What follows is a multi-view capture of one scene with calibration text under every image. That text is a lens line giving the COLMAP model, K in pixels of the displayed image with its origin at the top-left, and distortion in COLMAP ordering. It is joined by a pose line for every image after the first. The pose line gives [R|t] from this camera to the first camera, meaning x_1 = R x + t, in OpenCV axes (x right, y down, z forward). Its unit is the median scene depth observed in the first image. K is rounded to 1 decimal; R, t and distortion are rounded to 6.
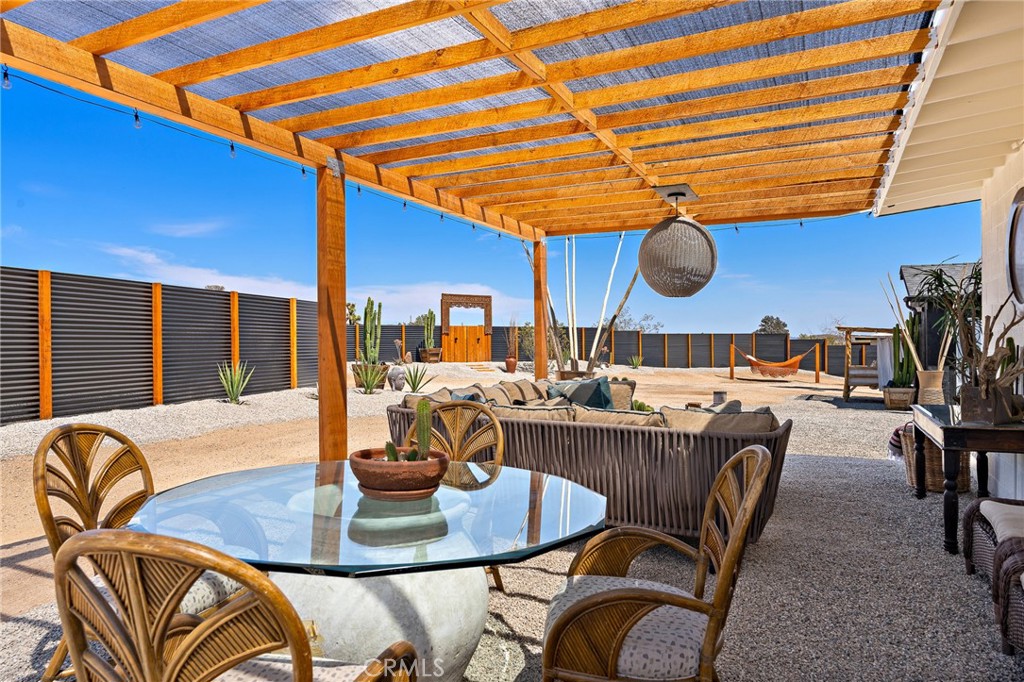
lens RADIAL K [[660.2, 0, 510.4], [0, 660.2, 339.9], [0, 0, 1]] dist [0.000313, 0.000170]
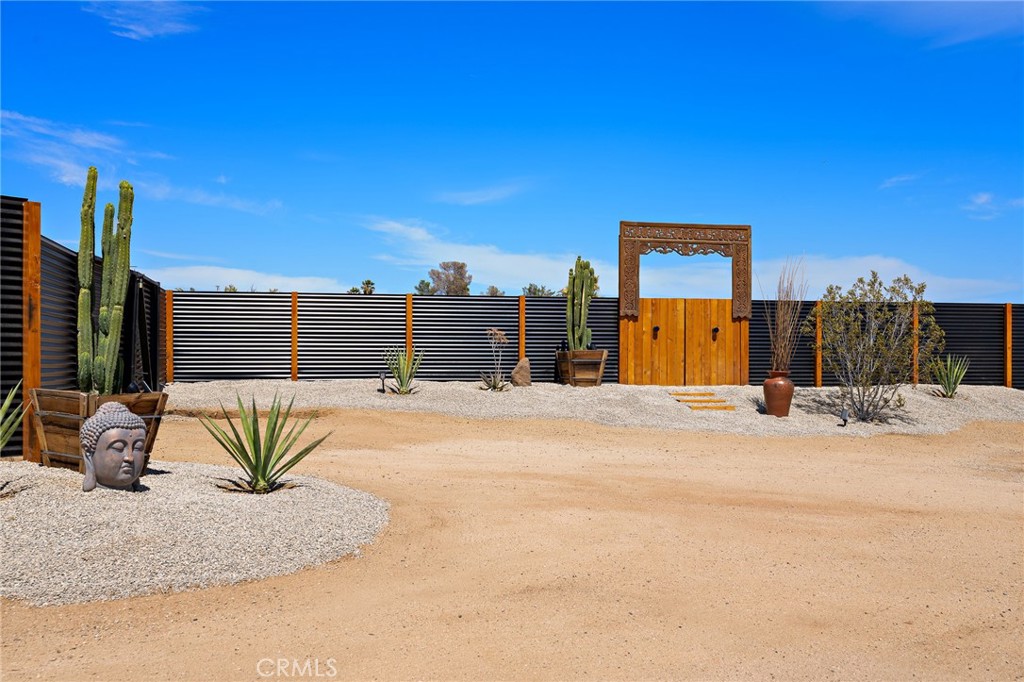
lens RADIAL K [[997.6, 0, 511.9], [0, 997.6, 345.3], [0, 0, 1]] dist [0.018084, 0.000000]
pose [[0.918606, 0.007848, -0.395097, 0.084561], [-0.007945, 0.999967, 0.001390, 0.008524], [0.395095, 0.001862, 0.918638, 0.379443]]
